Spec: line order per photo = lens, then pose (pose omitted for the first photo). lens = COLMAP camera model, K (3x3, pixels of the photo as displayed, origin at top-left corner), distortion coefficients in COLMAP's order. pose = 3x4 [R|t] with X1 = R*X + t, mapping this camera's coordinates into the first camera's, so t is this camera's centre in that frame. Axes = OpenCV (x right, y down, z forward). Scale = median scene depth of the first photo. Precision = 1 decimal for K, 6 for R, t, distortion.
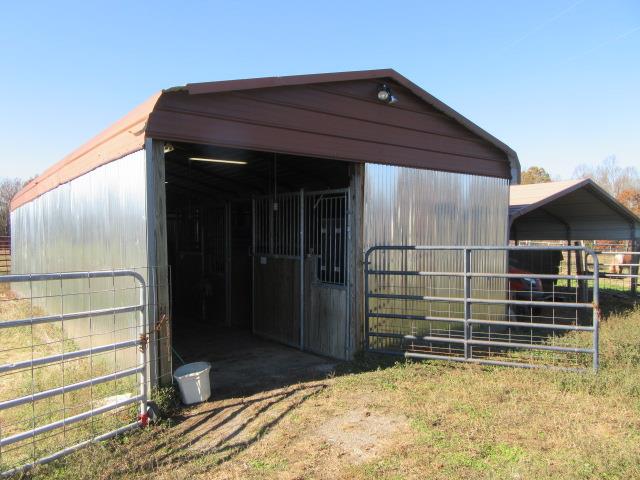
lens RADIAL K [[461.1, 0, 320.0], [0, 461.1, 239.6], [0, 0, 1]] dist [-0.006286, -0.006561]
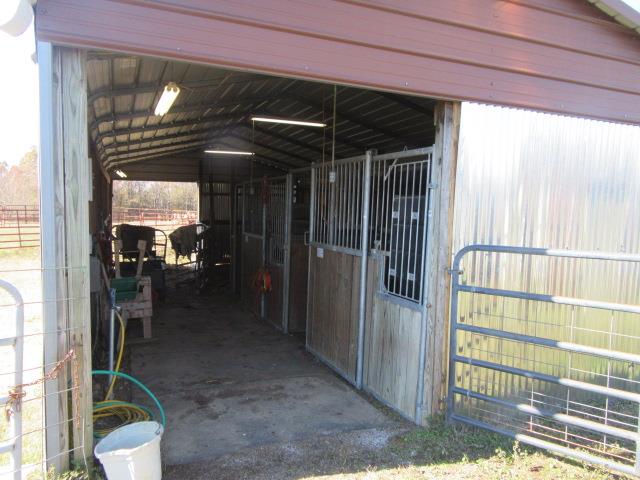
lens RADIAL K [[461.1, 0, 319.9], [0, 461.1, 240.6], [0, 0, 1]] dist [-0.006286, -0.006561]
pose [[0.964280, 0.049561, -0.260207, 0.080857], [-0.037461, 0.997983, 0.051259, -0.013380], [0.262223, -0.039680, 0.964191, 0.370103]]
